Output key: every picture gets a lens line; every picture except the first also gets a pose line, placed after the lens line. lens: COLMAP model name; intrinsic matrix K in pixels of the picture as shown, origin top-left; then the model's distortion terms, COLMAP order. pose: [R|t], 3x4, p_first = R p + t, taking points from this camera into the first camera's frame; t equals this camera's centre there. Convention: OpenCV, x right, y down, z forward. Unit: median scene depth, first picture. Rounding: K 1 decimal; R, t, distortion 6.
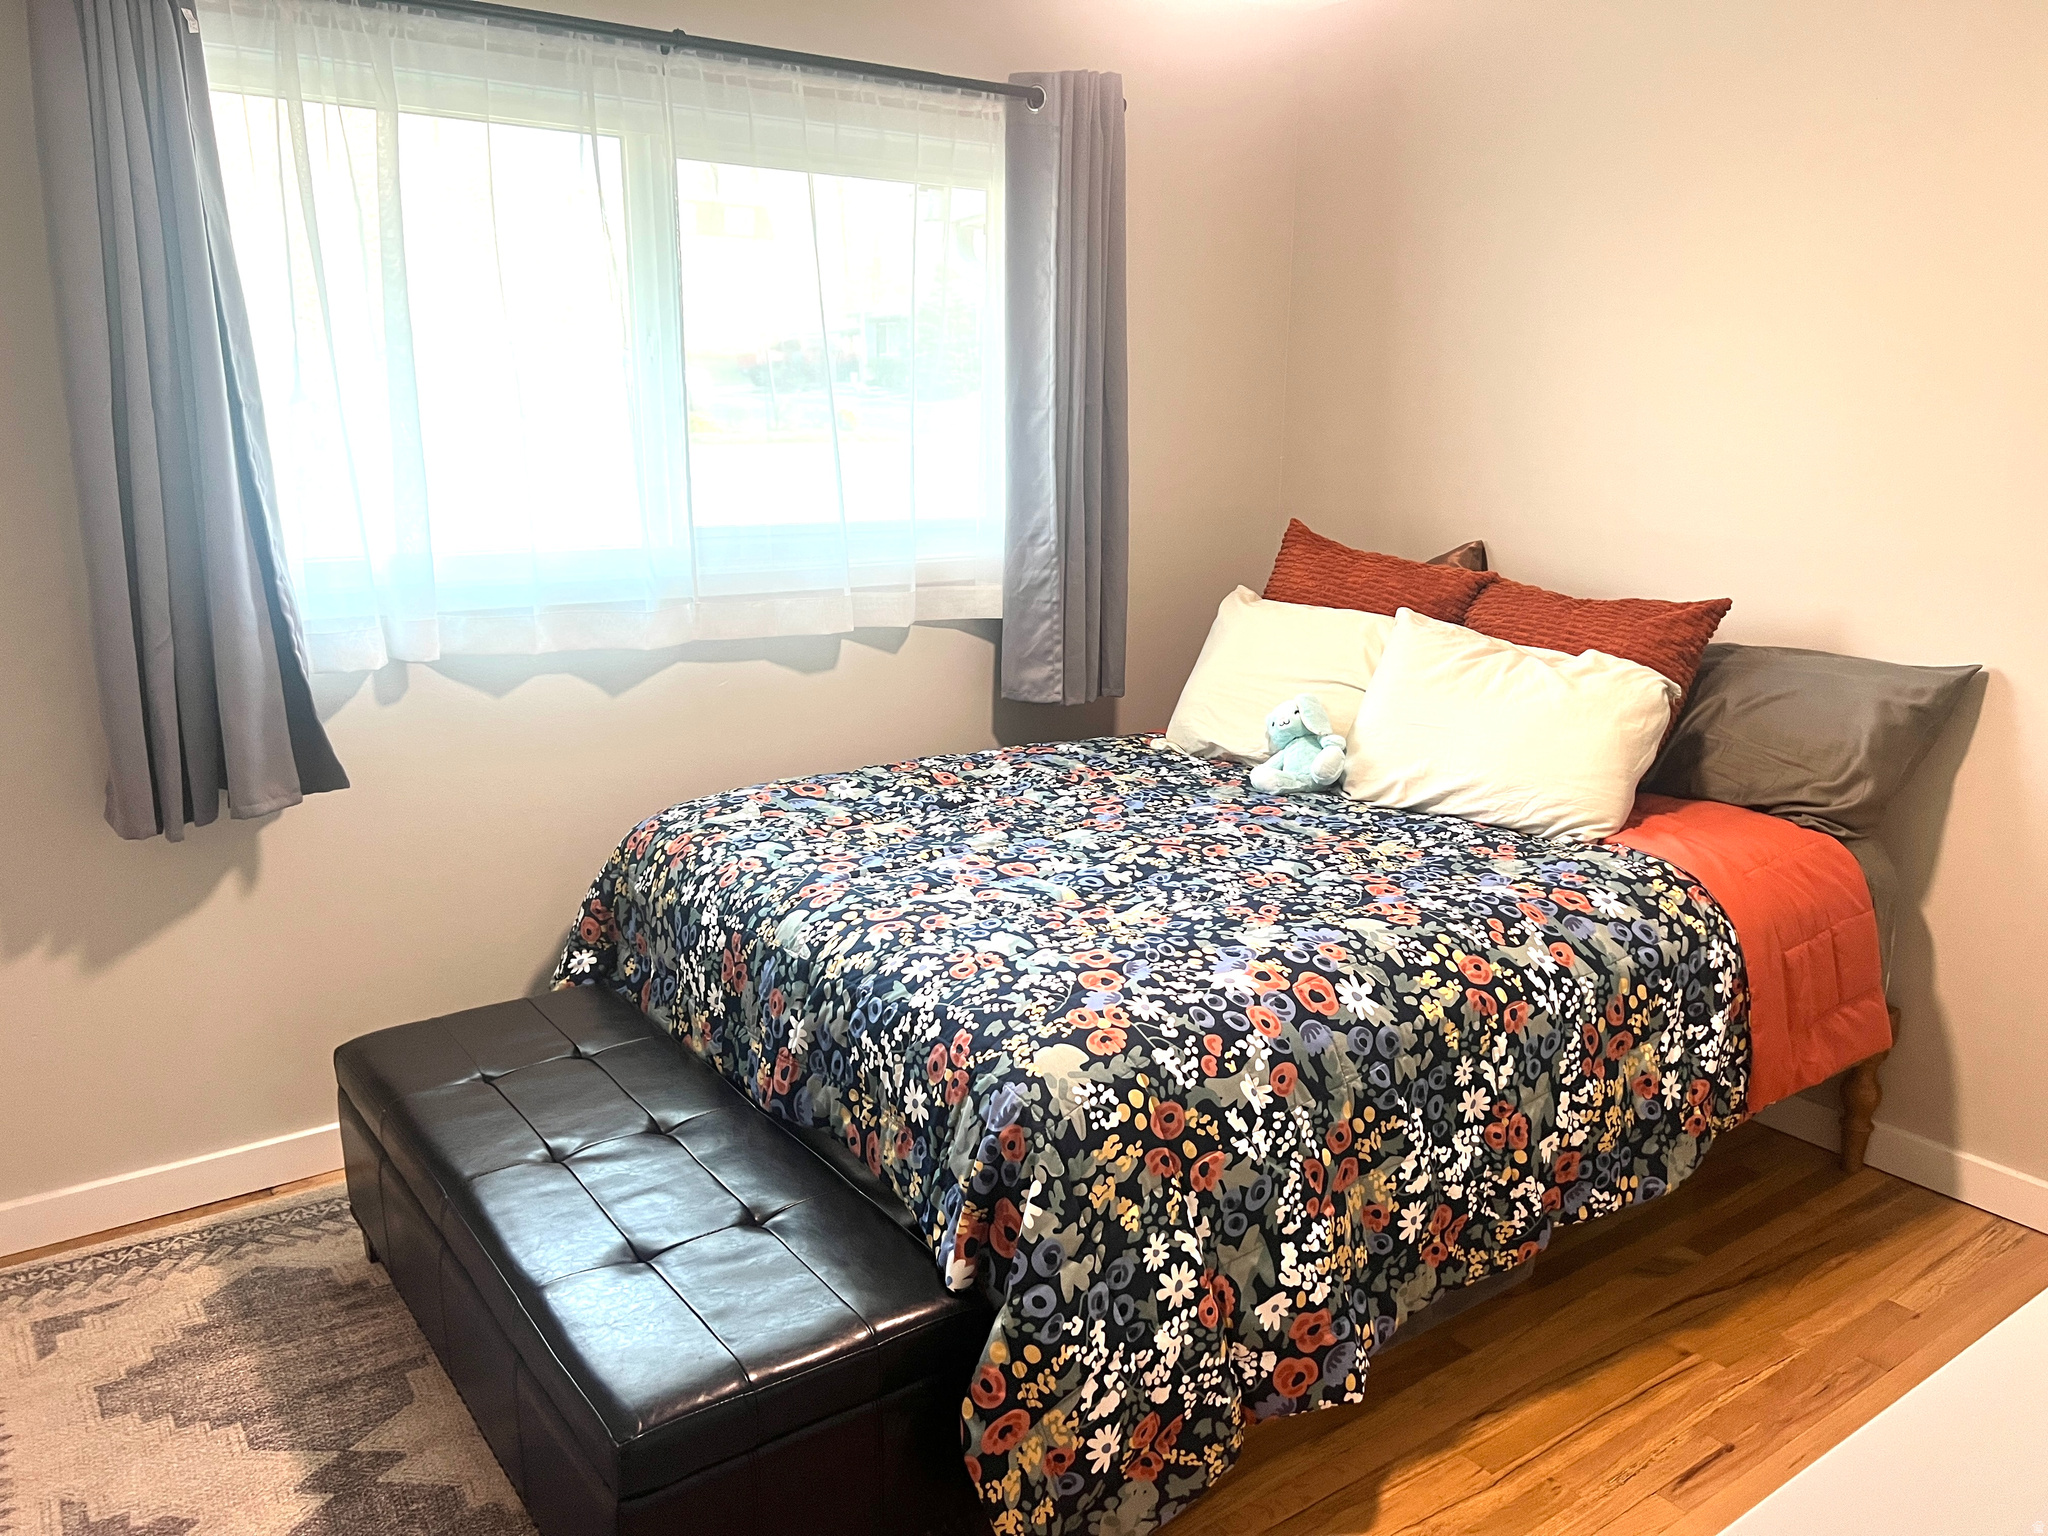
lens RADIAL K [[1548.4, 0, 1015.0], [0, 1548.4, 762.7], [0, 0, 1]] dist [0.048325, -0.079584]
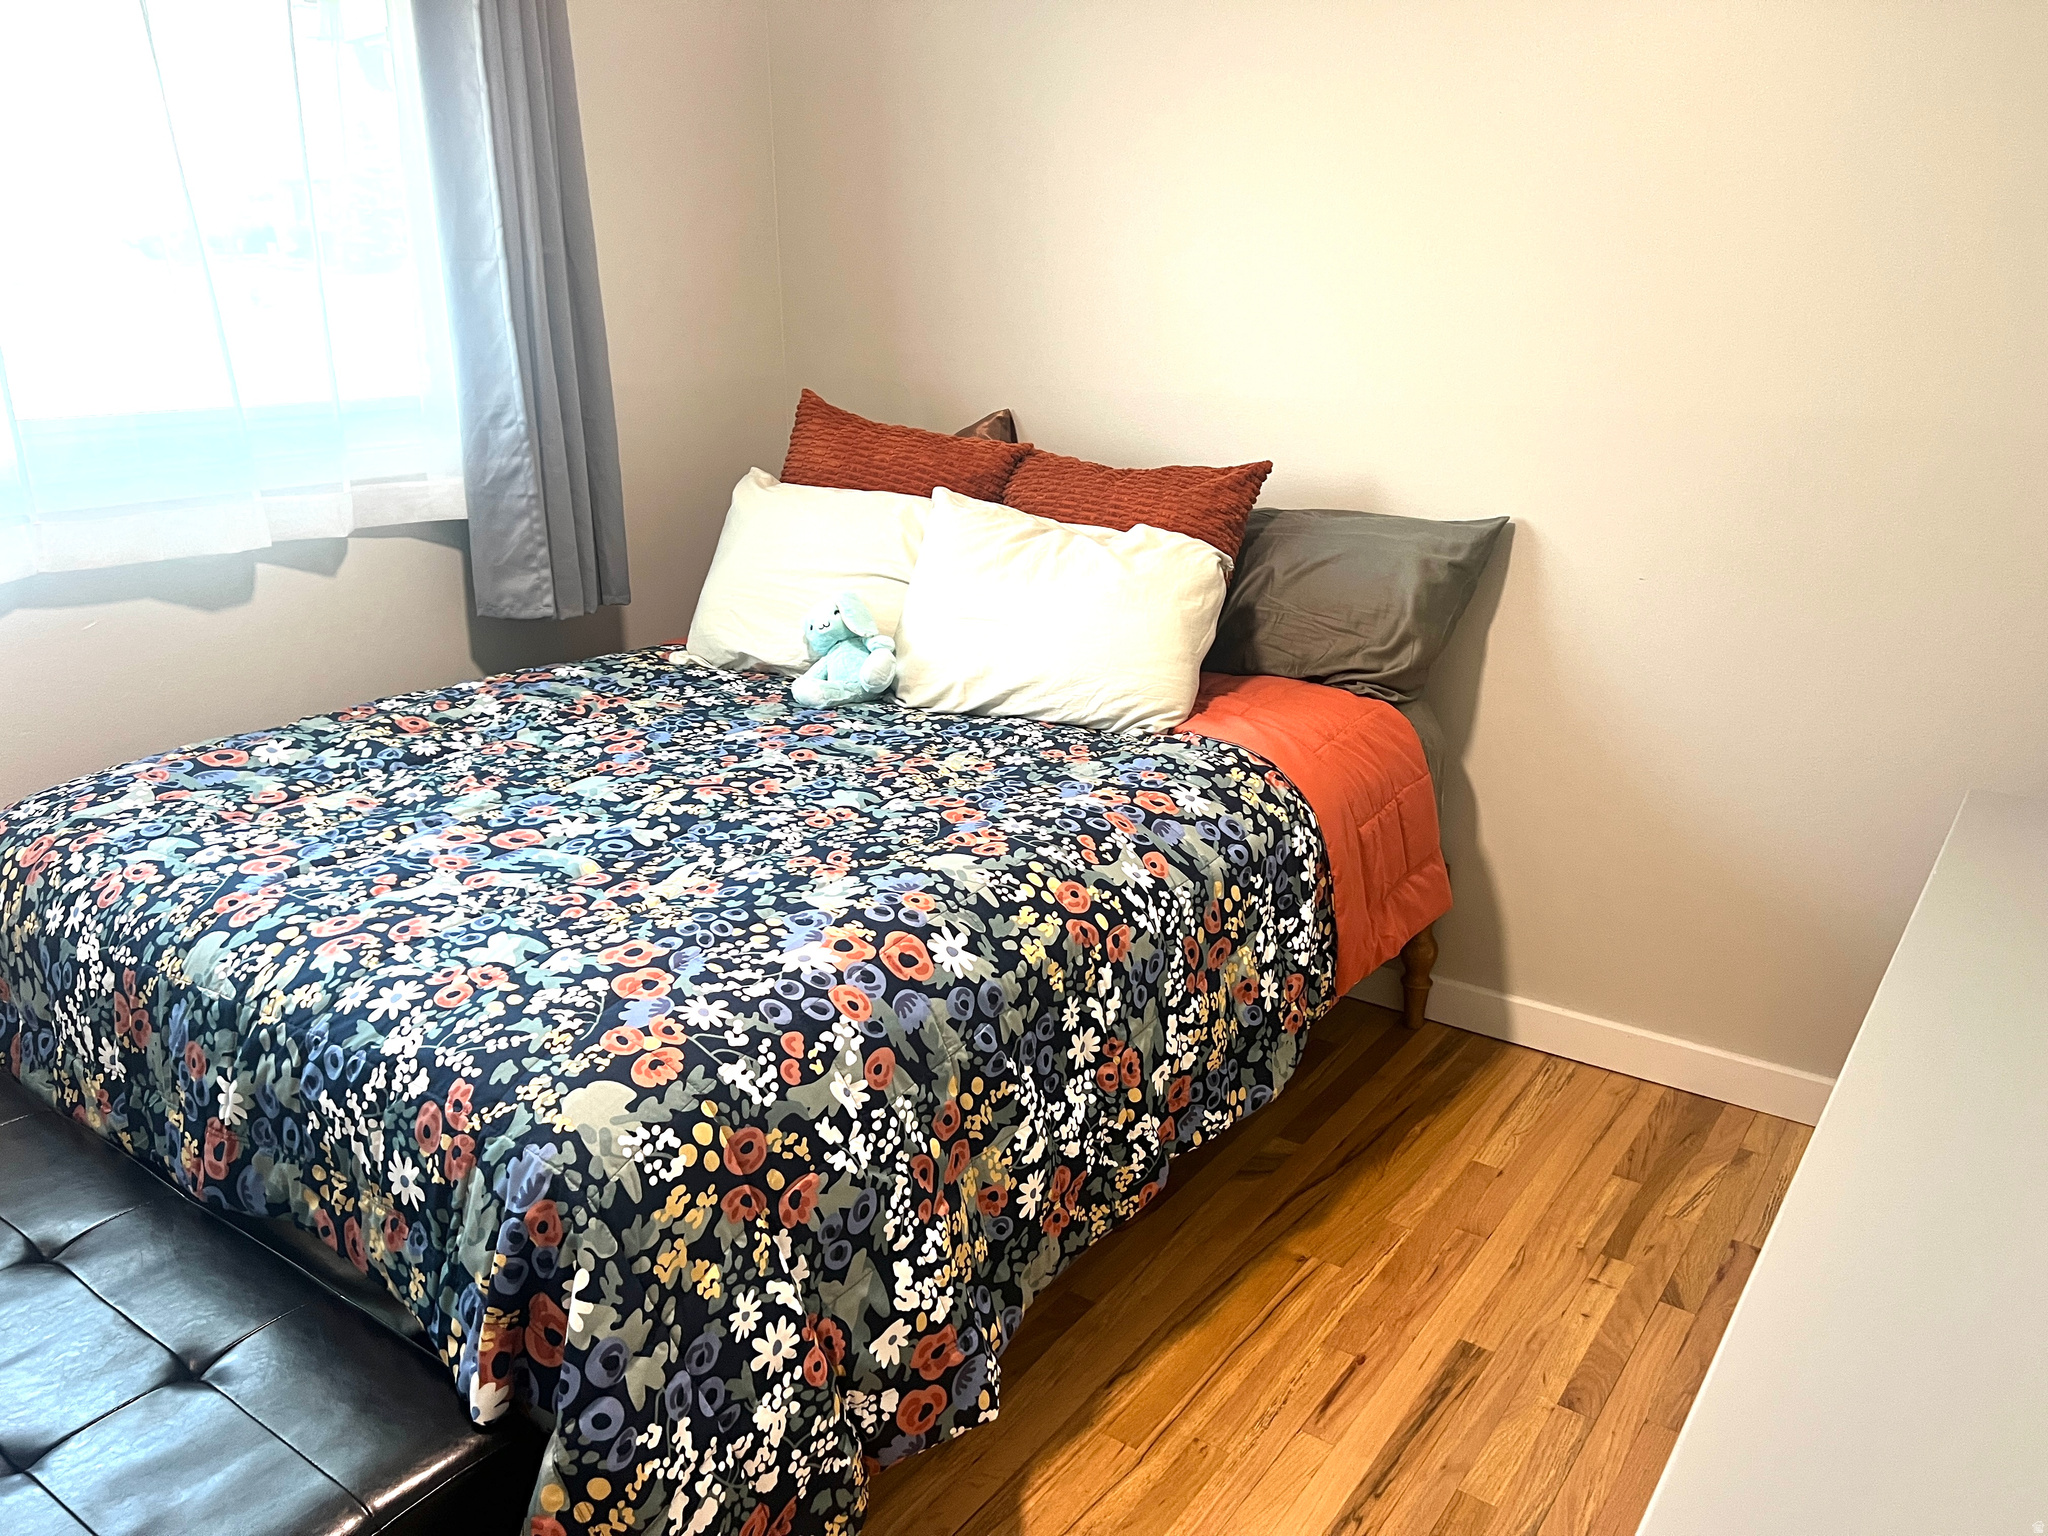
lens RADIAL K [[1548.4, 0, 1033.7], [0, 1548.4, 774.1], [0, 0, 1]] dist [0.048325, -0.079584]
pose [[0.945655, -0.101921, 0.308785, 0.009687], [0.076206, 0.992627, 0.094256, -0.021415], [-0.316115, -0.065602, 0.946450, 0.176708]]
